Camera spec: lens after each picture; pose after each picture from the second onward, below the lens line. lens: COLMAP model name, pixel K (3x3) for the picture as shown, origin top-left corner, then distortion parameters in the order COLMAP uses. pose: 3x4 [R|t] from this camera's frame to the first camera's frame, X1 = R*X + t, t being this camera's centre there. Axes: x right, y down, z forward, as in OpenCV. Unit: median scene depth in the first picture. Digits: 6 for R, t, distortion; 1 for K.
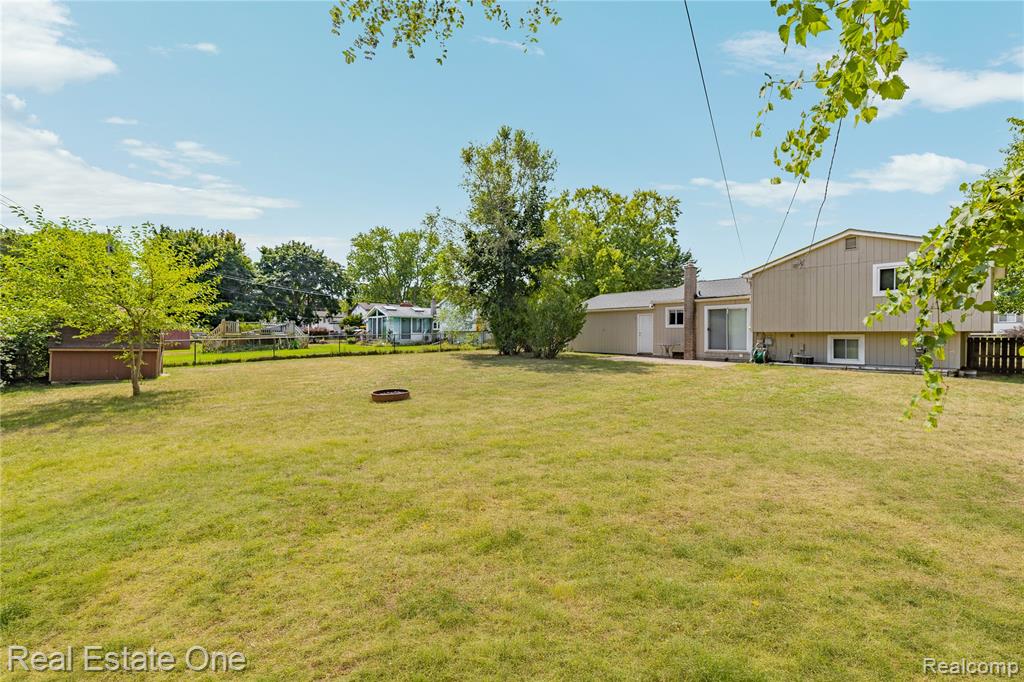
lens RADIAL K [[403.7, 0, 512.0], [0, 403.7, 341.0], [0, 0, 1]] dist [0.000277, -0.000093]
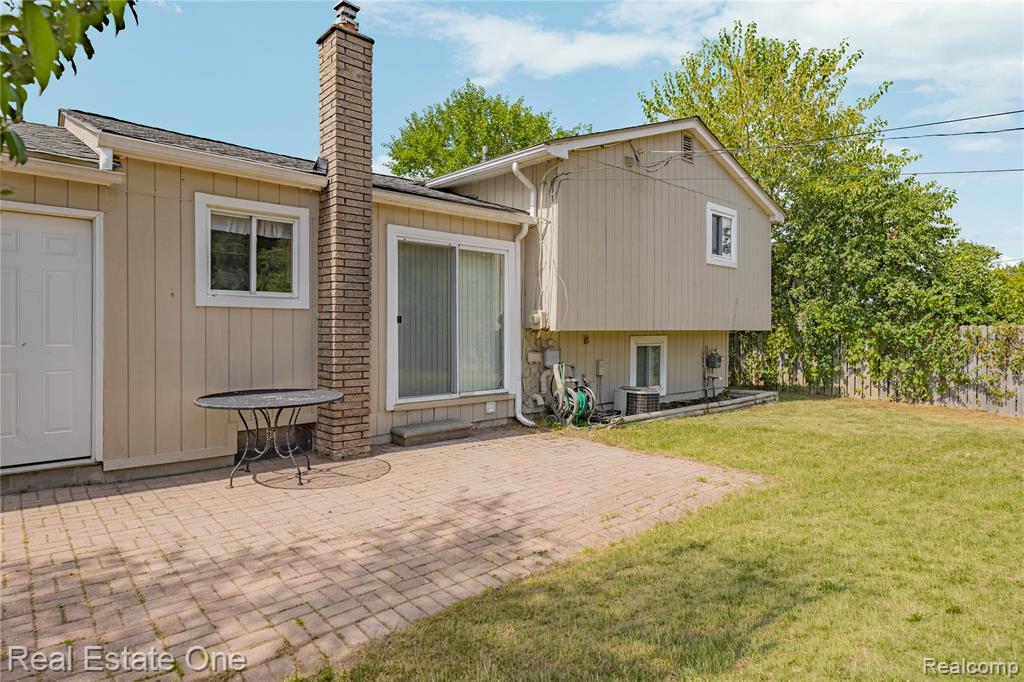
lens RADIAL K [[562.3, 0, 512.0], [0, 562.3, 341.0], [0, 0, 1]] dist [-0.002702, -0.002708]
pose [[-0.041335, -0.017646, 0.998990, 0.132147], [0.018221, 0.999664, 0.018412, -0.020566], [-0.998979, 0.018963, -0.041000, 0.942919]]
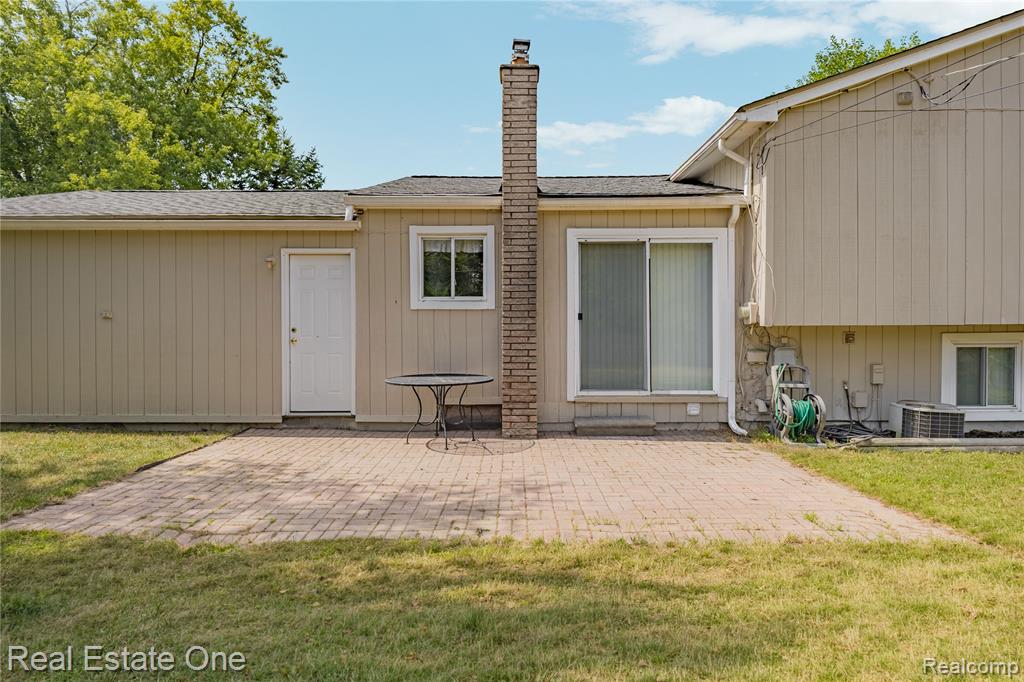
lens RADIAL K [[562.3, 0, 512.0], [0, 562.3, 341.0], [0, 0, 1]] dist [-0.002702, -0.002708]
pose [[0.645321, -0.015067, 0.763763, 0.171021], [0.017359, 0.999837, 0.005057, -0.015134], [-0.763714, 0.009995, 0.645477, 0.792962]]
